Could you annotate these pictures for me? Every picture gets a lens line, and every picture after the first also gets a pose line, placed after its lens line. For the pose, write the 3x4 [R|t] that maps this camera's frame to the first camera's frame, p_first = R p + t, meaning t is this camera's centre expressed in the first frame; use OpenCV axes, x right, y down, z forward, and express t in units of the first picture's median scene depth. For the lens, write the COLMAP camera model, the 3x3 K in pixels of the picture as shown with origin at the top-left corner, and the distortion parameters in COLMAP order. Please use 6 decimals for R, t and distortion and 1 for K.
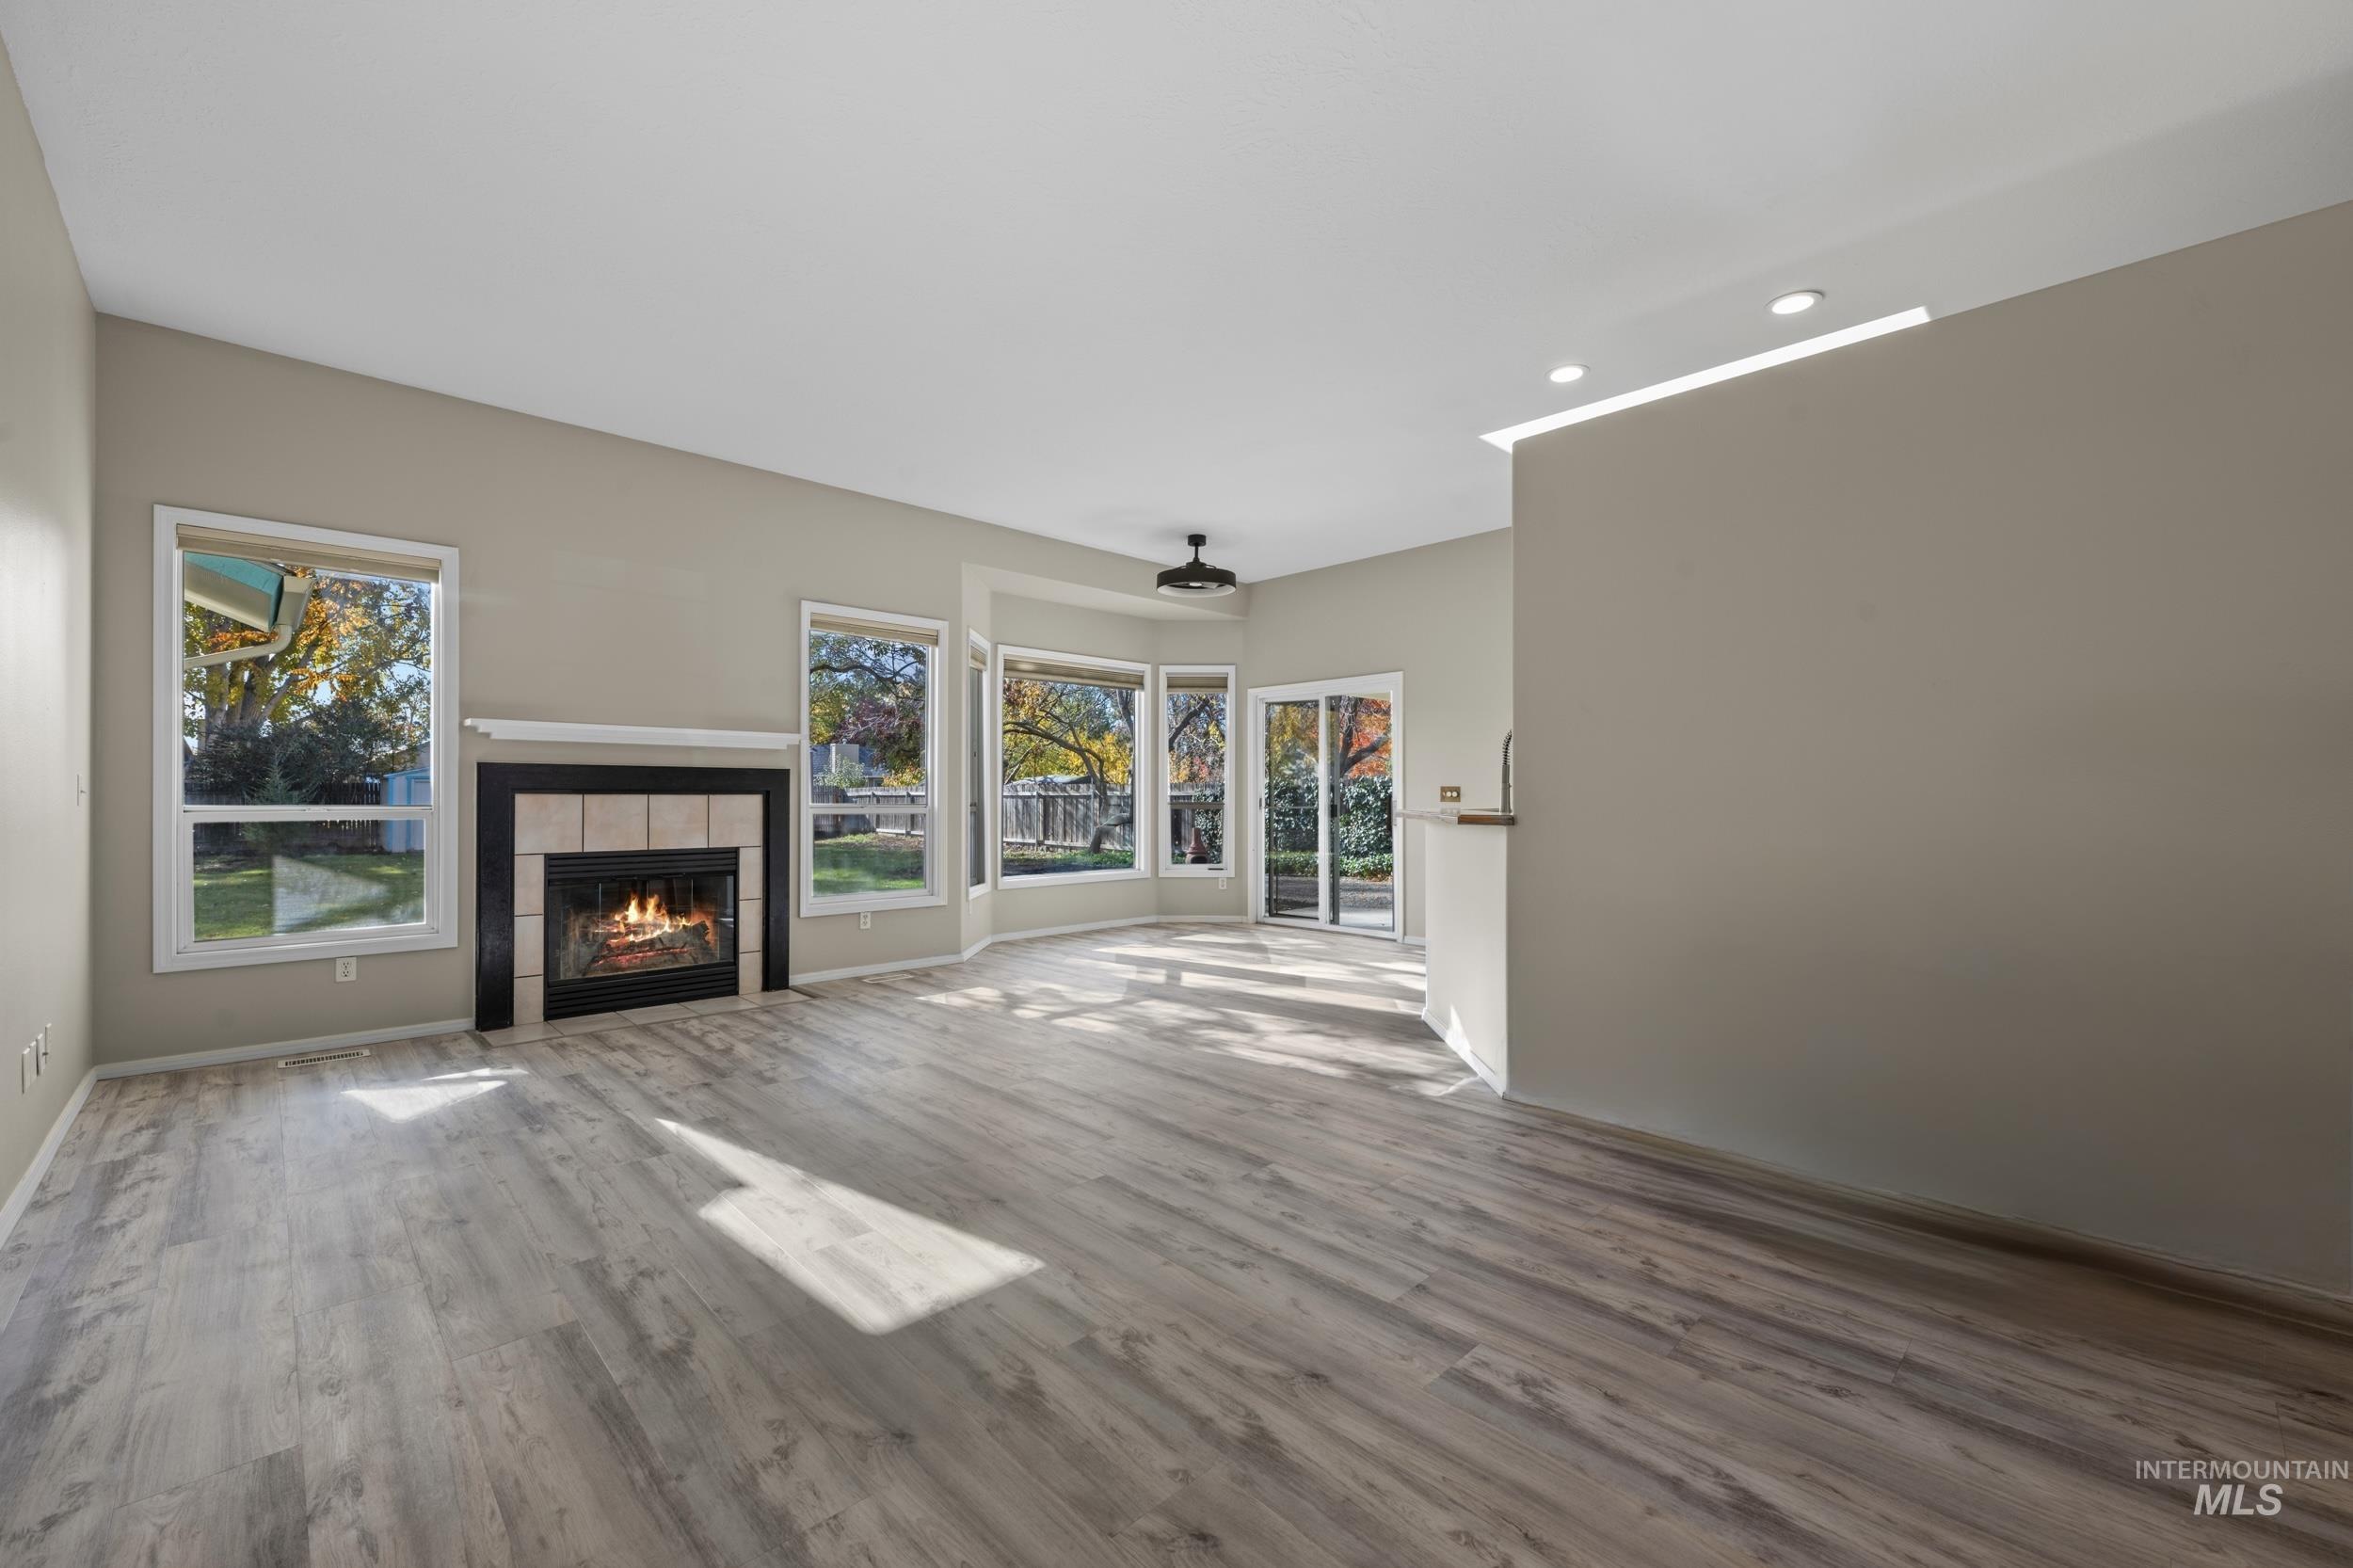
lens RADIAL K [[947.3, 0, 1181.3], [0, 947.3, 791.0], [0, 0, 1]] dist [0.000275, -0.000041]
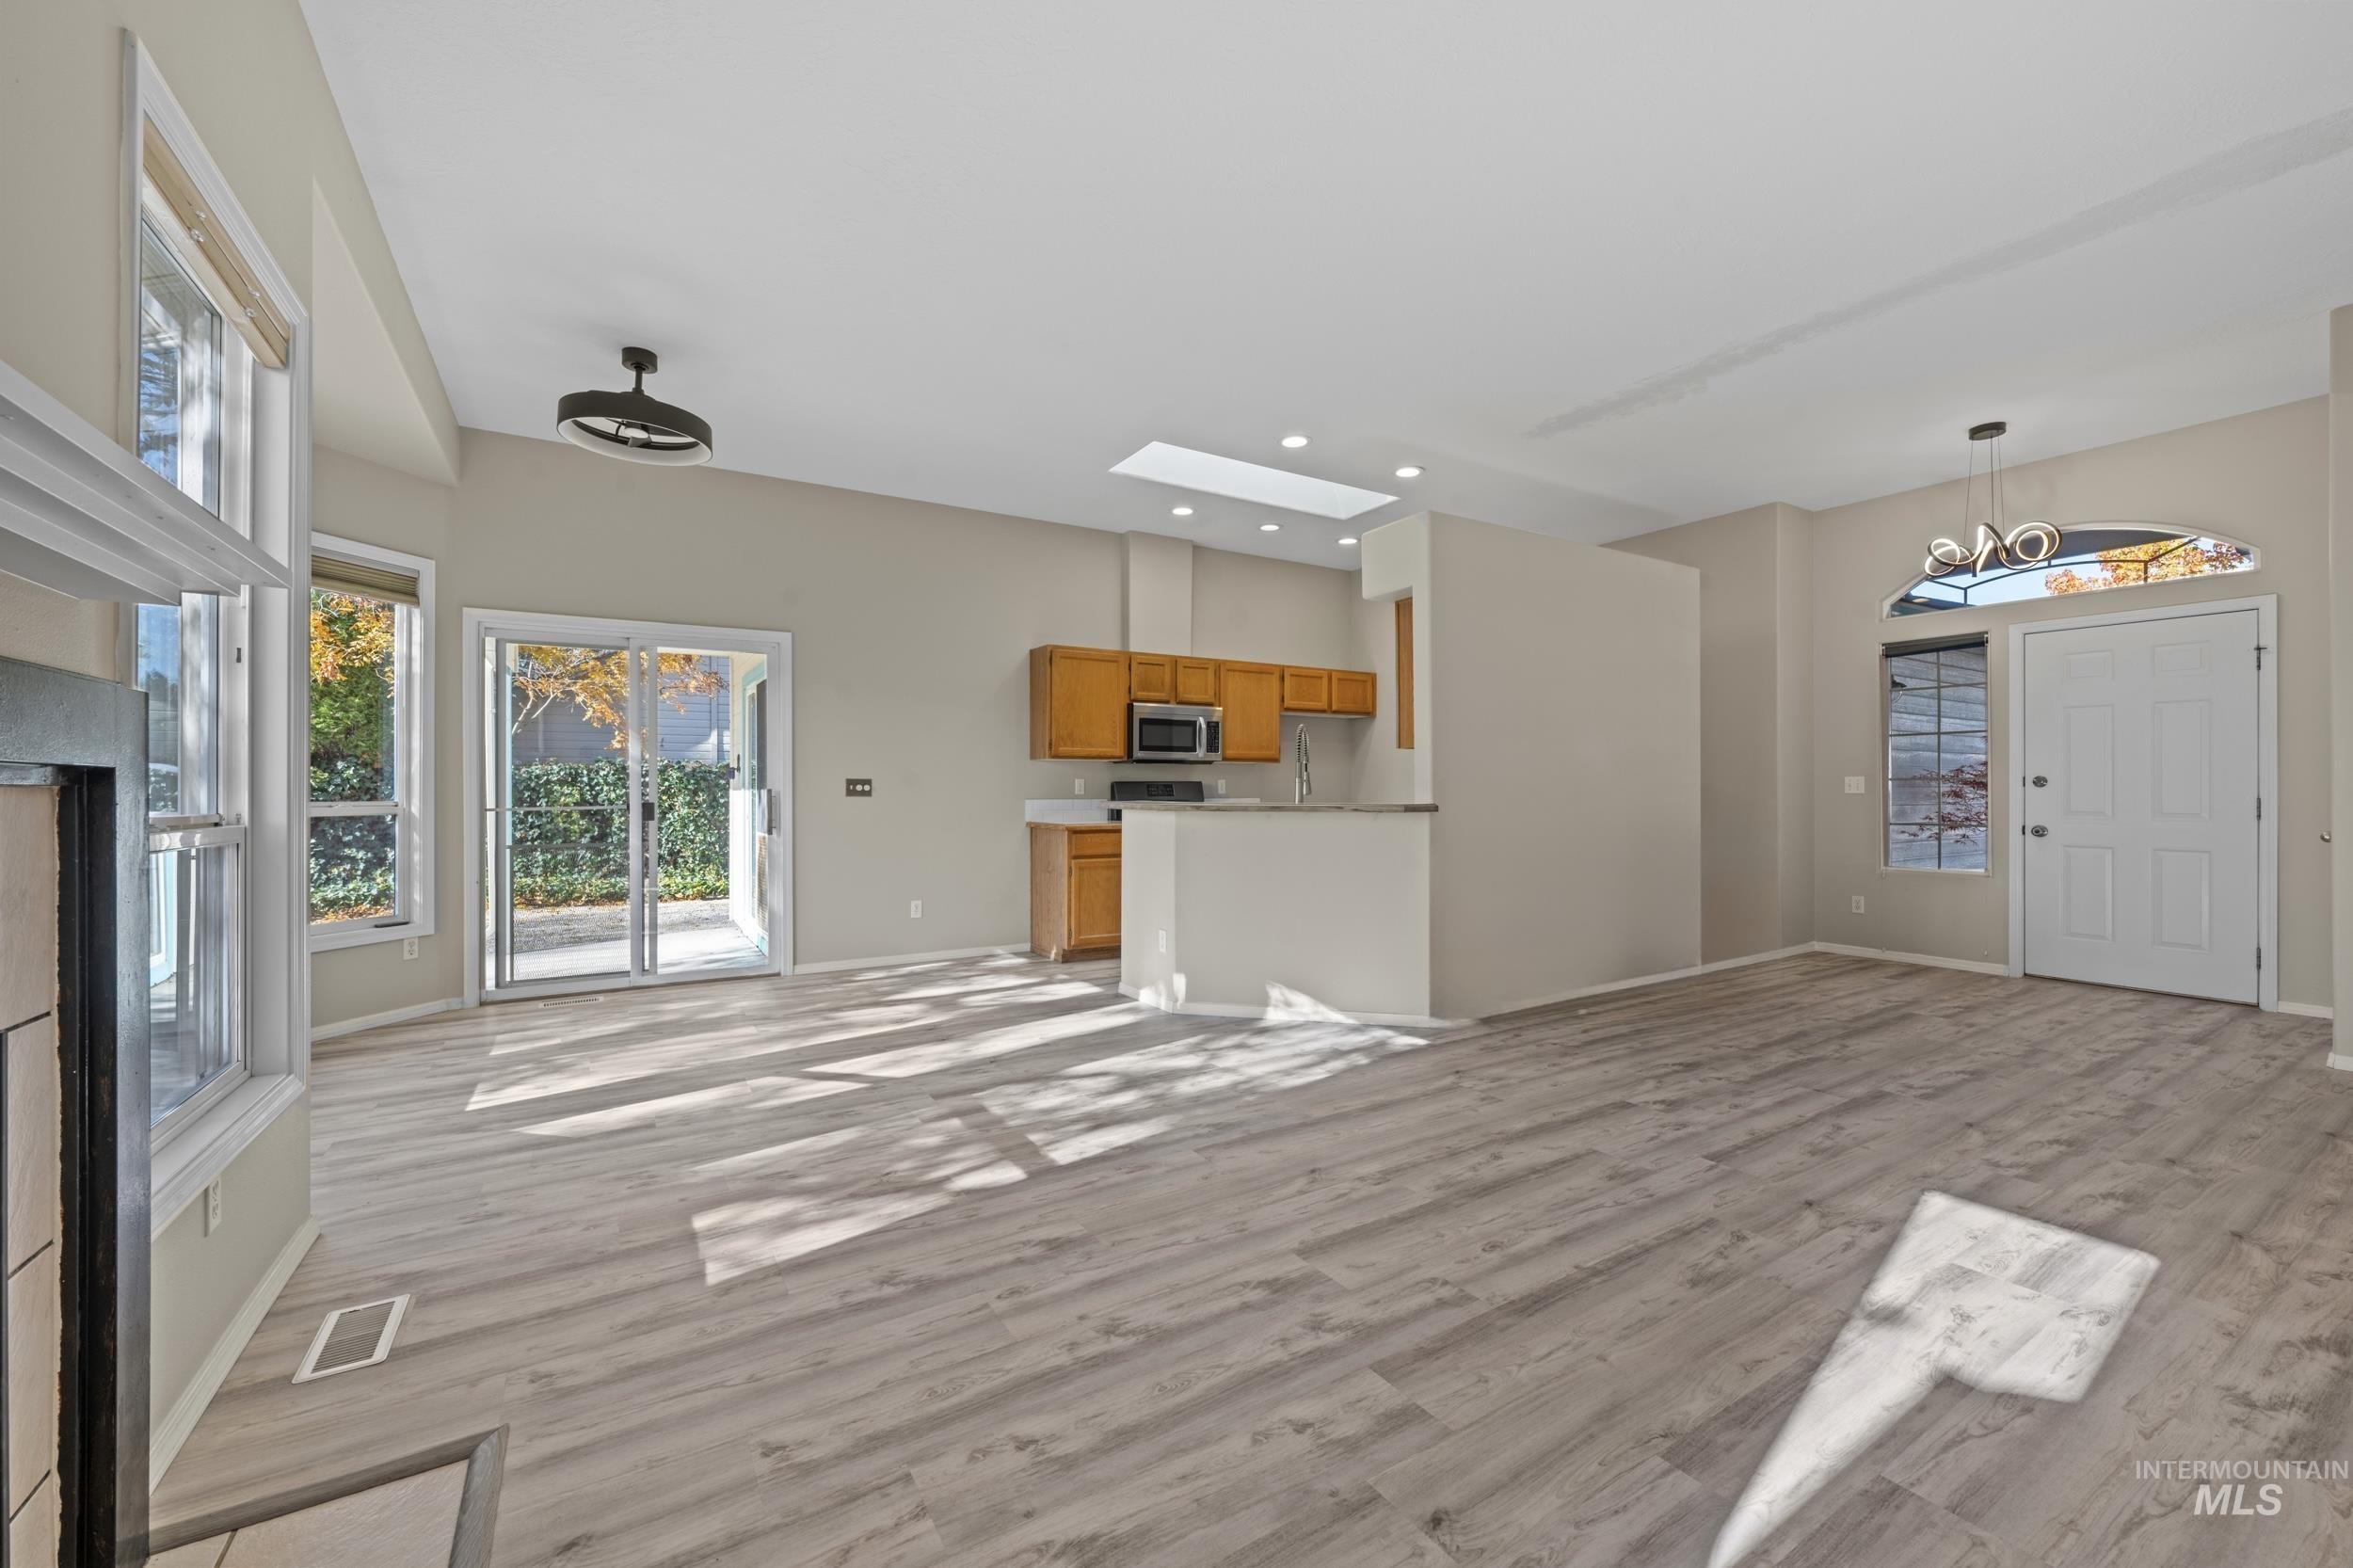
lens RADIAL K [[926.4, 0, 1182.5], [0, 926.4, 787.8], [0, 0, 1]] dist [-0.000725, -0.000144]
pose [[0.209170, 0.002035, 0.977877, -0.631811], [-0.002756, 0.999995, -0.001491, 0.005012], [-0.977876, -0.002383, 0.209174, 0.719424]]
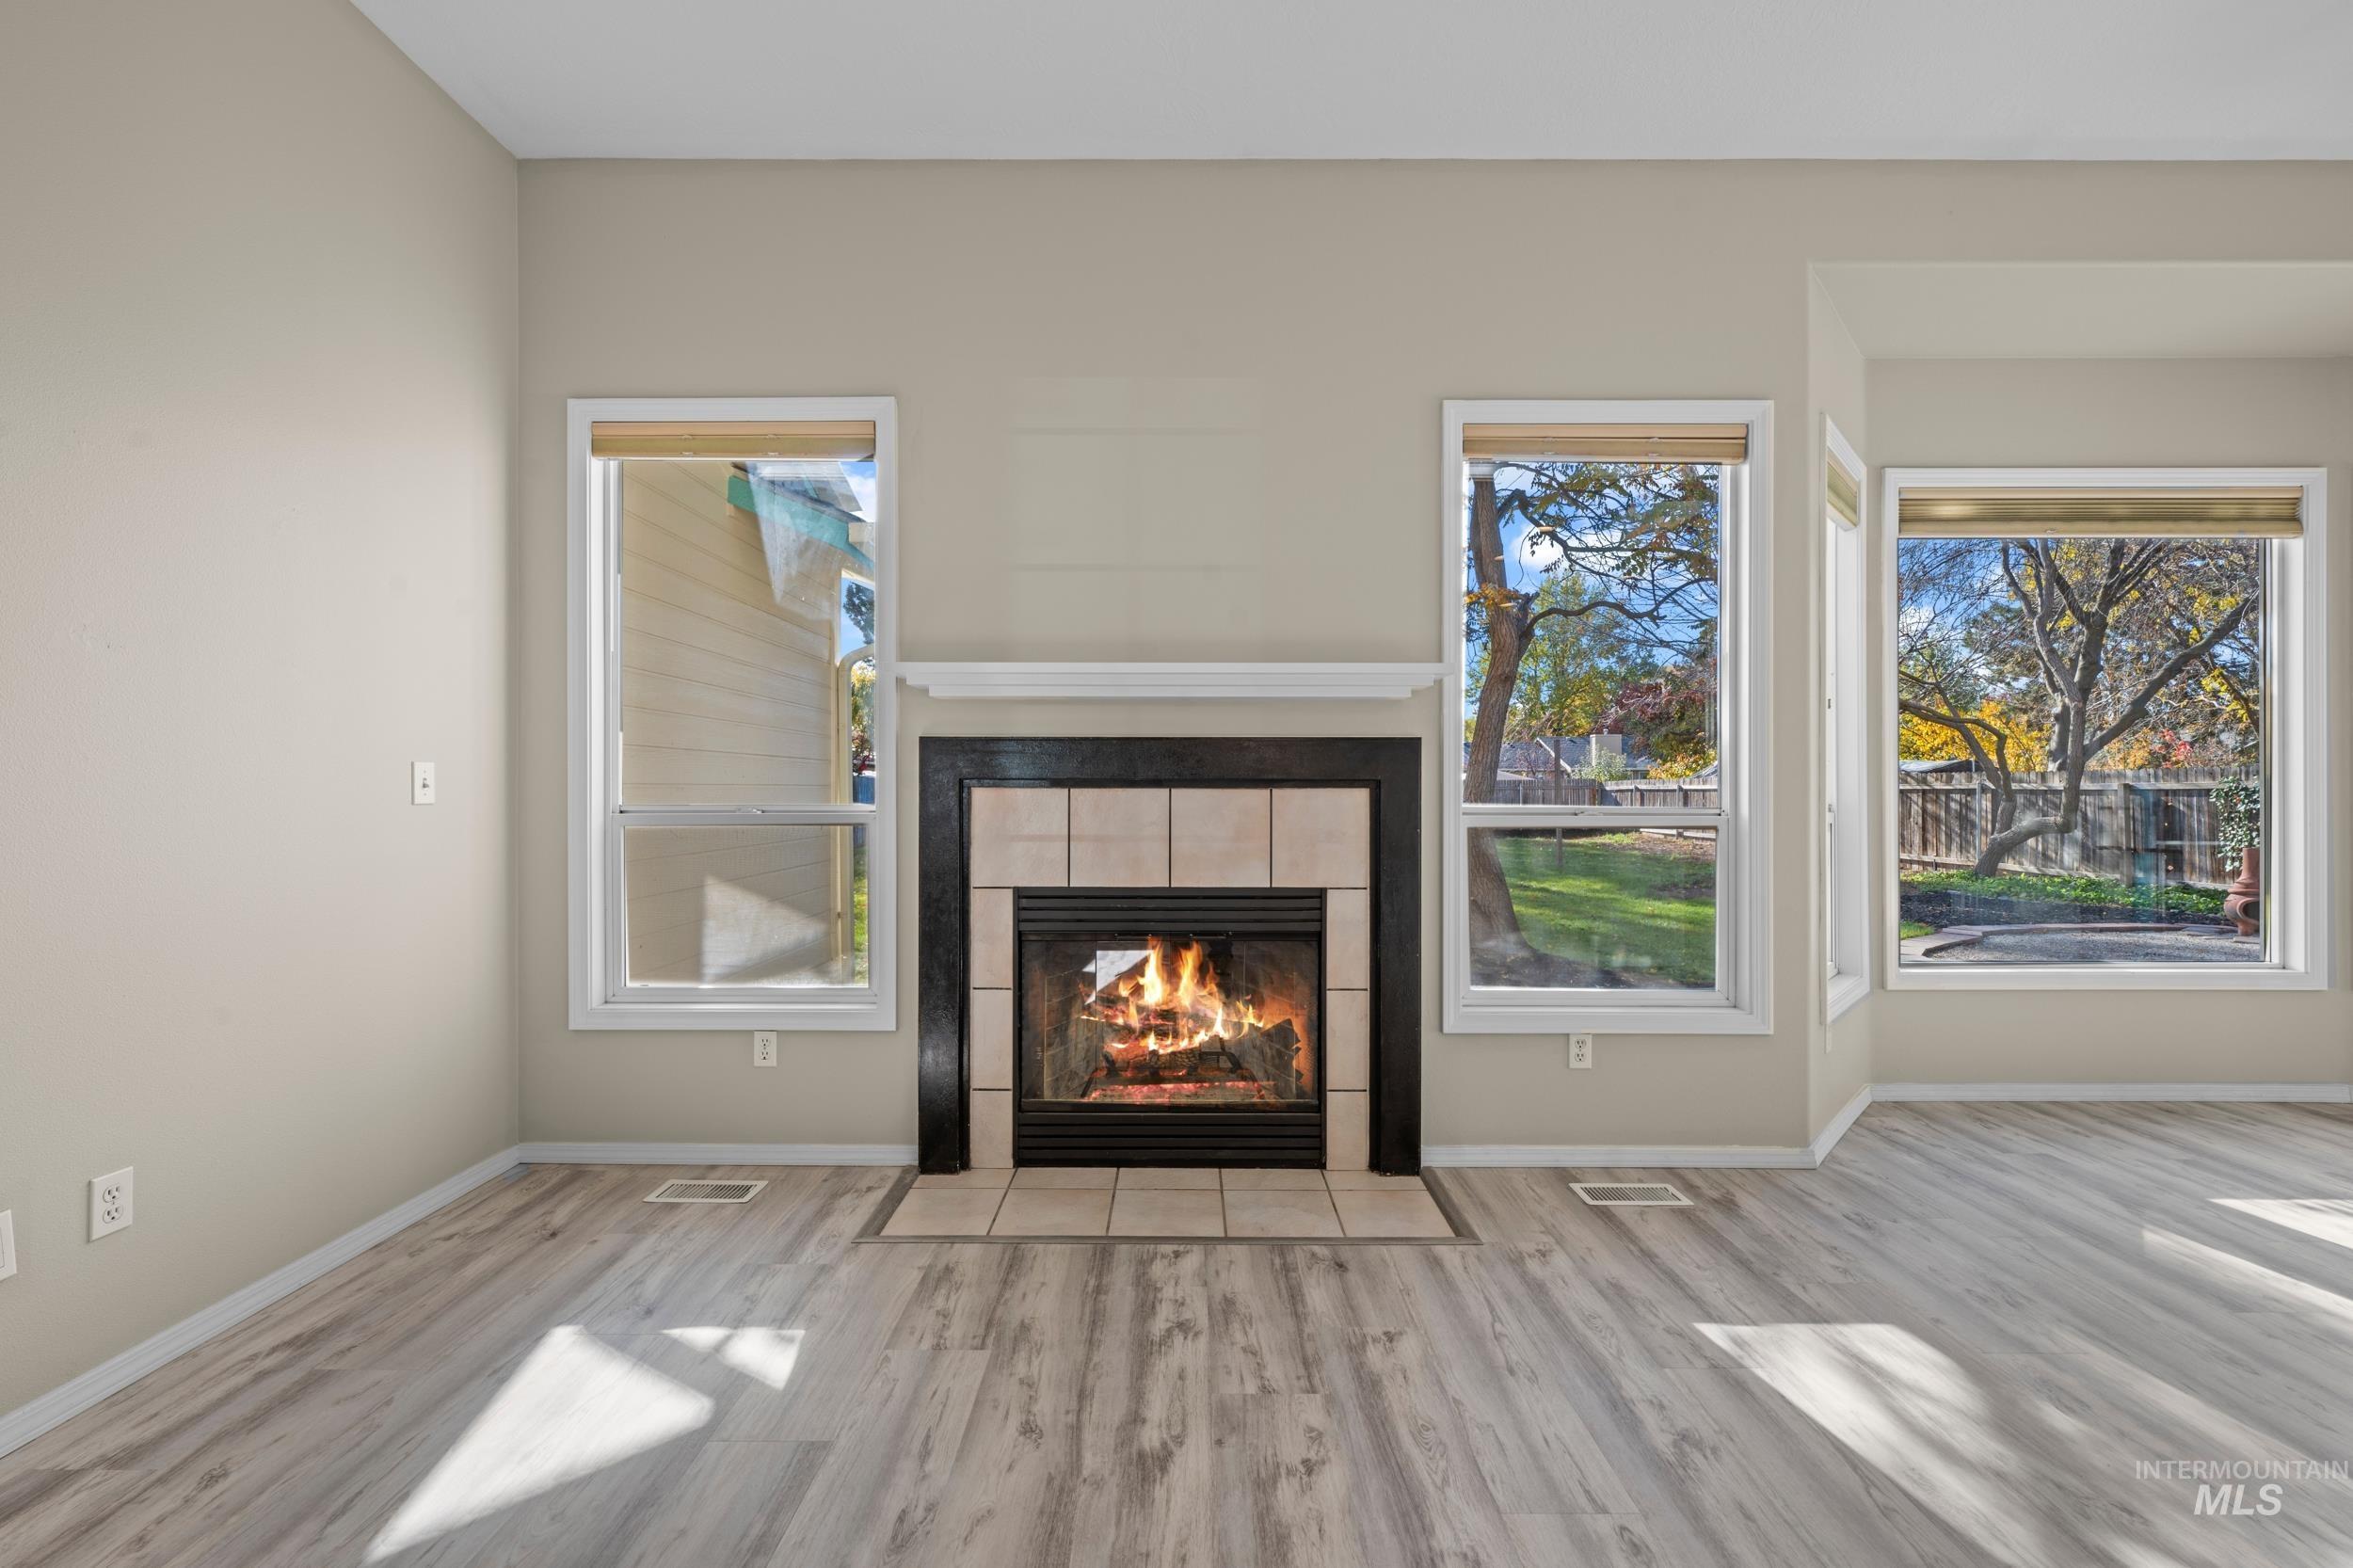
lens RADIAL K [[926.4, 0, 1182.5], [0, 926.4, 787.8], [0, 0, 1]] dist [-0.000725, -0.000144]
pose [[0.715303, -0.002037, -0.698812, -0.169994], [0.004024, 0.999991, 0.001203, 0.002782], [0.698803, -0.003672, 0.715305, 0.594633]]
